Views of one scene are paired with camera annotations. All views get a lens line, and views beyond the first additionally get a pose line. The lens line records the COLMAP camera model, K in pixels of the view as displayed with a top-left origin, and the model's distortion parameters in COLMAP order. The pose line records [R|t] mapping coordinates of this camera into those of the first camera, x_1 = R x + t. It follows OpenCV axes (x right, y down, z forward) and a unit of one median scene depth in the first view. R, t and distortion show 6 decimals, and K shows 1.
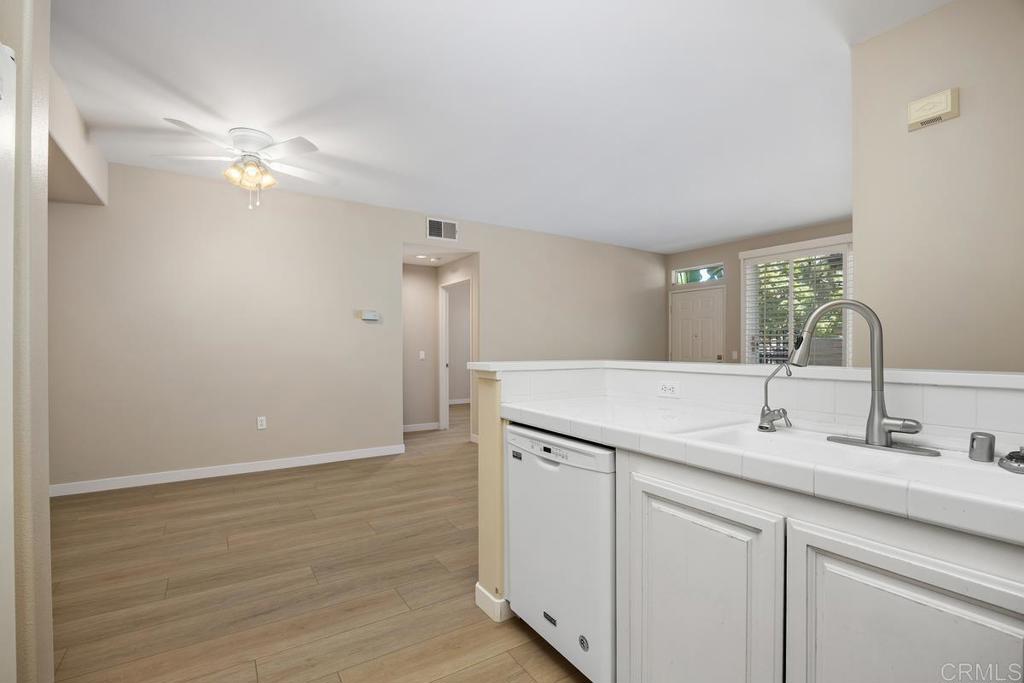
lens RADIAL K [[458.1, 0, 510.2], [0, 458.1, 346.6], [0, 0, 1]] dist [-0.012086, -0.000913]
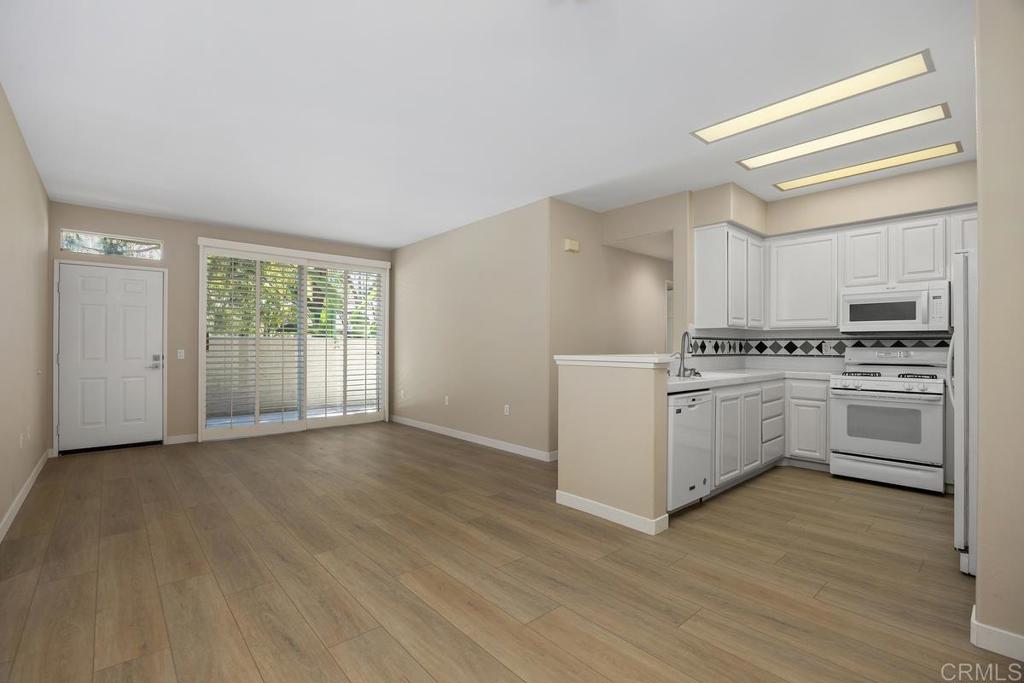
lens RADIAL K [[458.1, 0, 509.0], [0, 458.1, 343.1], [0, 0, 1]] dist [-0.012086, -0.000913]
pose [[-0.143621, 0.006584, 0.989611, -1.229135], [-0.004247, 0.999965, -0.007270, 0.002867], [-0.989624, -0.005247, -0.143588, 1.469804]]
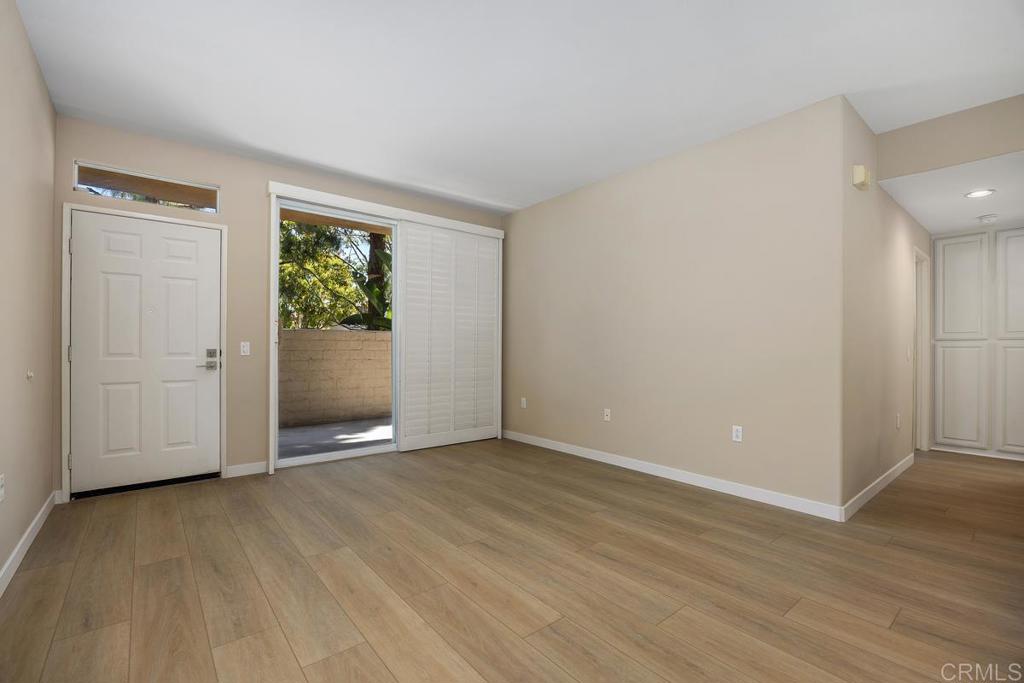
lens RADIAL K [[454.8, 0, 512.2], [0, 454.8, 342.7], [0, 0, 1]] dist [-0.010133, 0.002380]
pose [[-0.108487, 0.004972, 0.994085, -0.379242], [-0.006329, 0.999964, -0.005692, 0.034296], [-0.994078, -0.006909, -0.108452, 2.037230]]
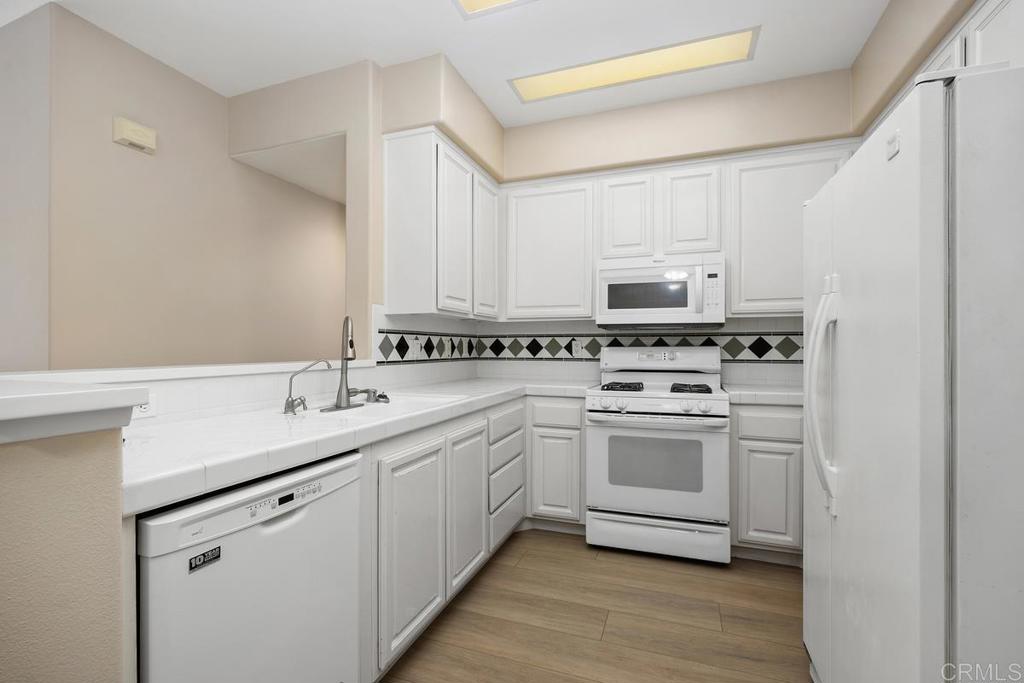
lens RADIAL K [[458.1, 0, 507.4], [0, 458.1, 351.4], [0, 0, 1]] dist [-0.012086, -0.000913]
pose [[-0.588290, -0.006110, 0.808627, -0.466336], [0.000775, 0.999967, 0.008120, 0.002472], [-0.808650, 0.005403, -0.588265, 0.811503]]
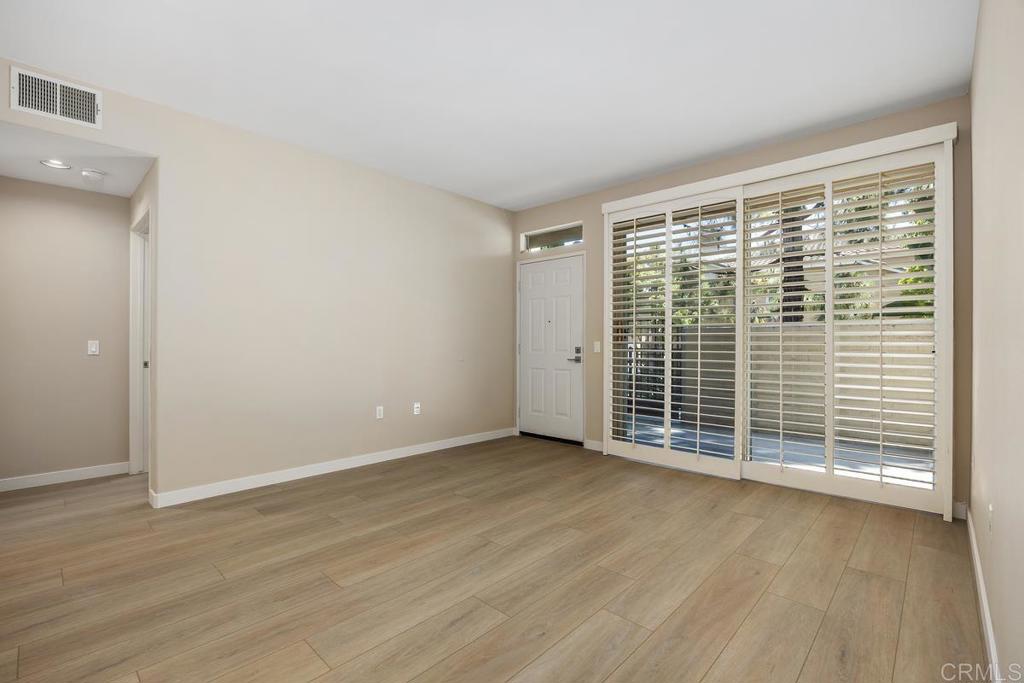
lens RADIAL K [[454.8, 0, 497.6], [0, 454.8, 336.4], [0, 0, 1]] dist [-0.010133, 0.002380]
pose [[0.976787, 0.002951, 0.214191, 0.513592], [0.000576, 0.999865, -0.016399, 0.040222], [-0.214211, 0.016142, 0.976654, 0.929219]]
